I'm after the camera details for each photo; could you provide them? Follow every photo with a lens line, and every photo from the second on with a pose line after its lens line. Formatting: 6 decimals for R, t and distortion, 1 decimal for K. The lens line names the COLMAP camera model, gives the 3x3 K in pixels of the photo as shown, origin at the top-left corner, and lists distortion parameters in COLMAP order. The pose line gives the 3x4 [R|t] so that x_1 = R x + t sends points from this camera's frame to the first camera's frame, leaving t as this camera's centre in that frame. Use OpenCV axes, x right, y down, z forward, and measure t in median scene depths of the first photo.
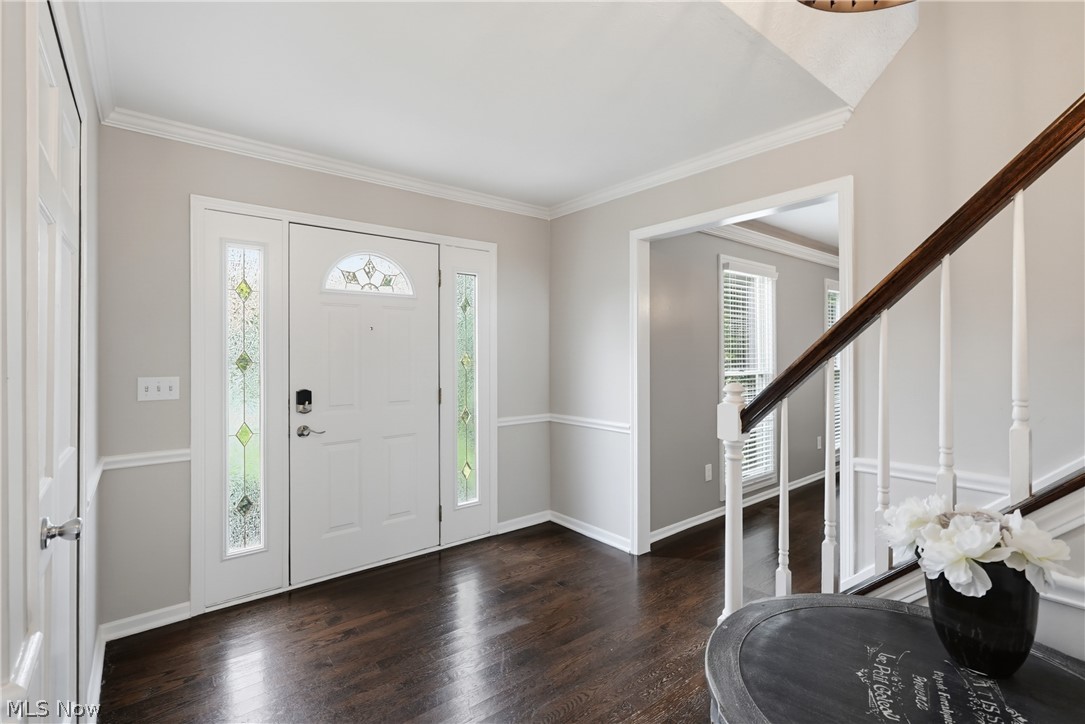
lens RADIAL K [[493.1, 0, 538.8], [0, 493.1, 350.4], [0, 0, 1]] dist [-0.000803, 0.000175]
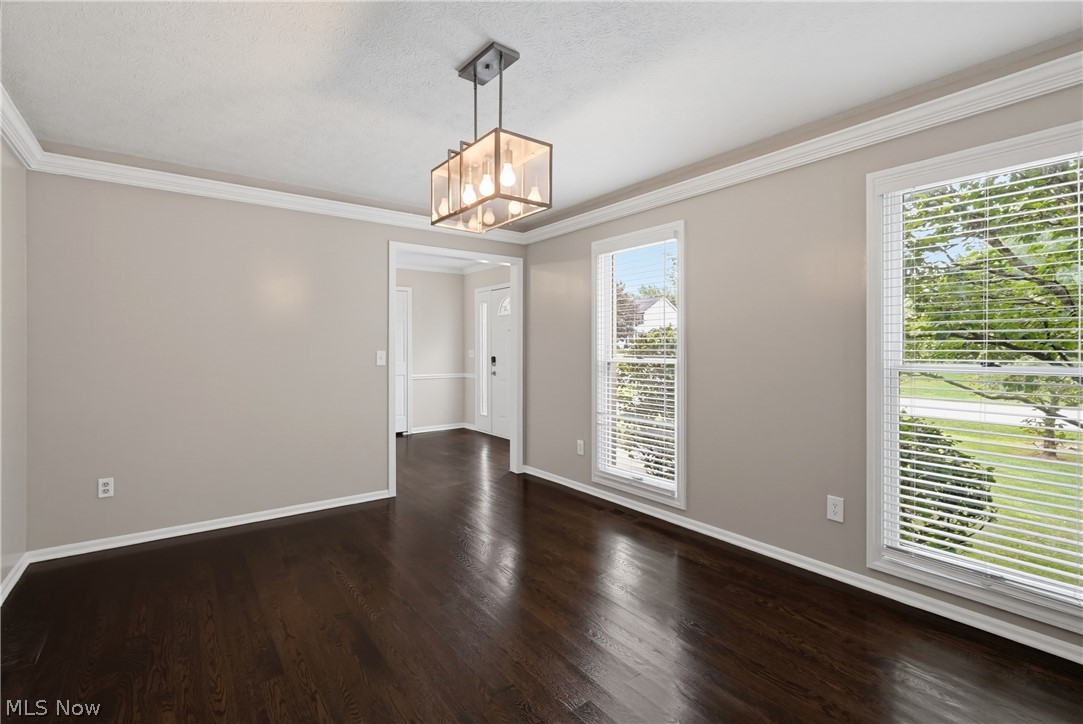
lens RADIAL K [[492.2, 0, 537.8], [0, 492.2, 350.5], [0, 0, 1]] dist [-0.000803, 0.000175]
pose [[-0.028260, 0.005326, -0.999586, 2.000659], [-0.000538, 0.999986, 0.005343, 0.035528], [0.999600, 0.000689, -0.028256, 1.291866]]
